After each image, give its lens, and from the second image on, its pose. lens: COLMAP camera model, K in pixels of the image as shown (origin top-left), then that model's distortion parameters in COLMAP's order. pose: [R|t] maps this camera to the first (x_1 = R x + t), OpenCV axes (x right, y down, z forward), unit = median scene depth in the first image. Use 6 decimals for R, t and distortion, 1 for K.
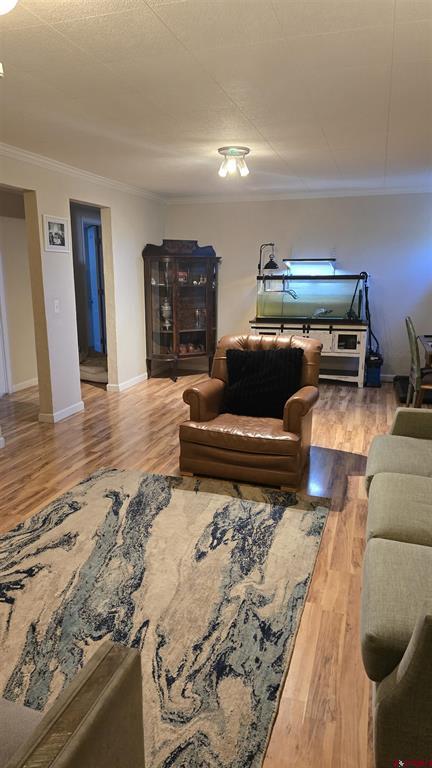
lens RADIAL K [[508.1, 0, 212.7], [0, 508.1, 380.6], [0, 0, 1]] dist [0.080731, -0.094319]
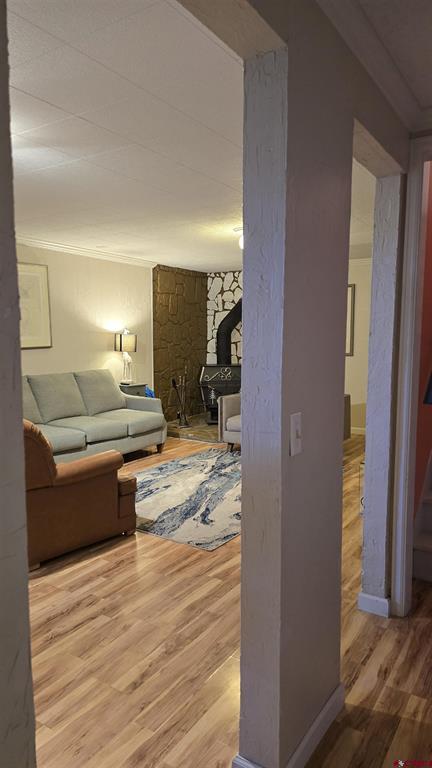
lens RADIAL K [[508.1, 0, 212.7], [0, 508.1, 380.6], [0, 0, 1]] dist [0.080731, -0.094319]
pose [[-0.961700, -0.016187, 0.273626, -0.516804], [0.066887, 0.954219, 0.291535, -0.405197], [-0.265818, 0.298671, -0.916590, 1.955688]]
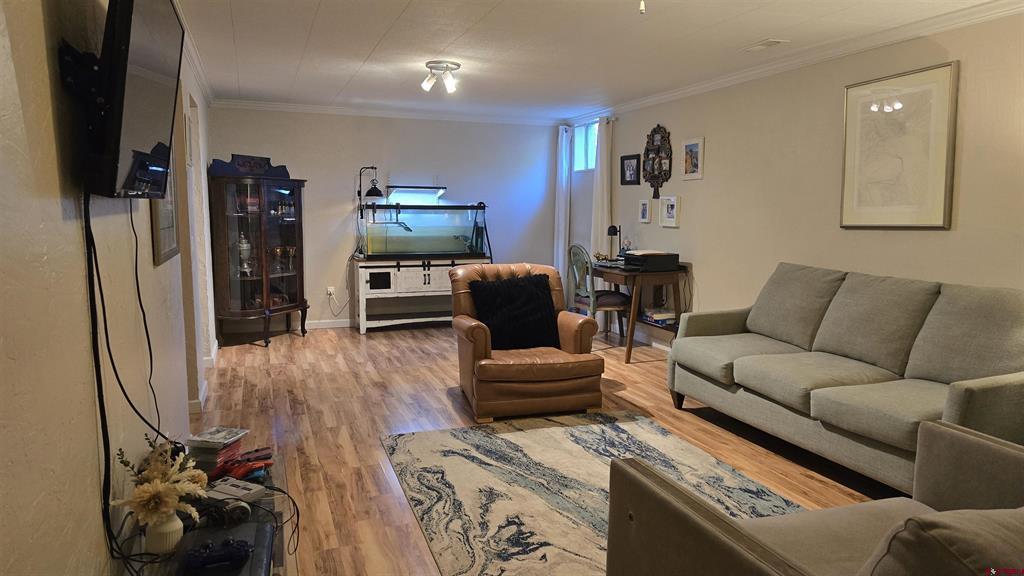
lens RADIAL K [[677.4, 0, 506.9], [0, 677.4, 287.3], [0, 0, 1]] dist [0.080731, -0.094319]
pose [[0.789179, -0.064622, 0.610754, -0.791111], [0.123189, 0.990895, -0.054334, 0.027059], [-0.601681, 0.118118, 0.789954, 0.031445]]
